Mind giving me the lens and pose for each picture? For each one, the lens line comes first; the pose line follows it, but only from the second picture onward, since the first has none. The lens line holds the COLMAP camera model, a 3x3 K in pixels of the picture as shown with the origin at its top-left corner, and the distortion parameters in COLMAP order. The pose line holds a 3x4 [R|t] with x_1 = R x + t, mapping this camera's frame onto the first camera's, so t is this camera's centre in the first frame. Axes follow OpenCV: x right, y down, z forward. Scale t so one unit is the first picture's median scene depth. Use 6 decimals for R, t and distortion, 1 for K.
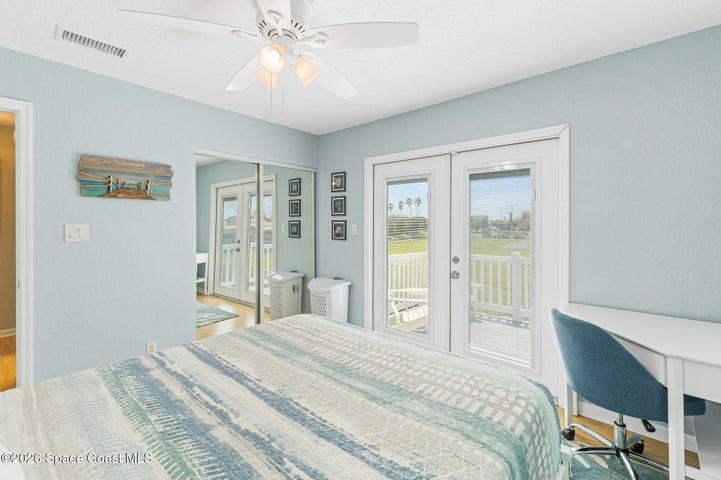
lens RADIAL K [[306.1, 0, 355.5], [0, 306.1, 236.0], [0, 0, 1]] dist [0.002496, 0.000083]
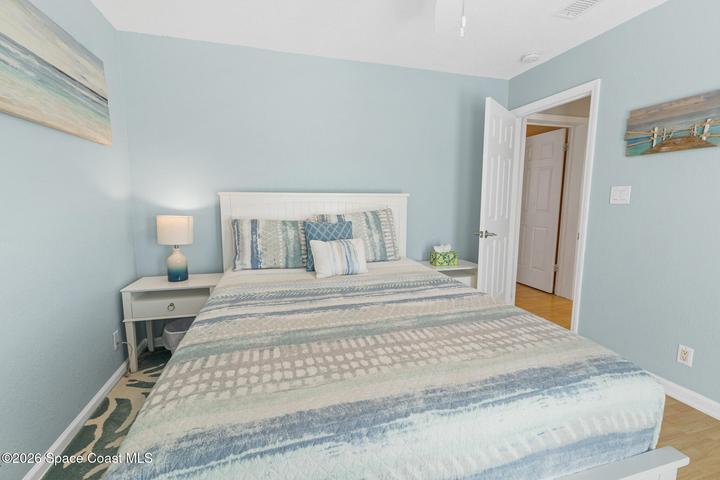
lens RADIAL K [[305.6, 0, 355.0], [0, 305.6, 236.0], [0, 0, 1]] dist [0.002496, 0.000083]
pose [[-0.525777, 0.103516, -0.844300, 0.633918], [-0.036237, 0.988941, 0.143816, 0.016414], [0.849850, 0.106210, -0.516211, 1.264173]]
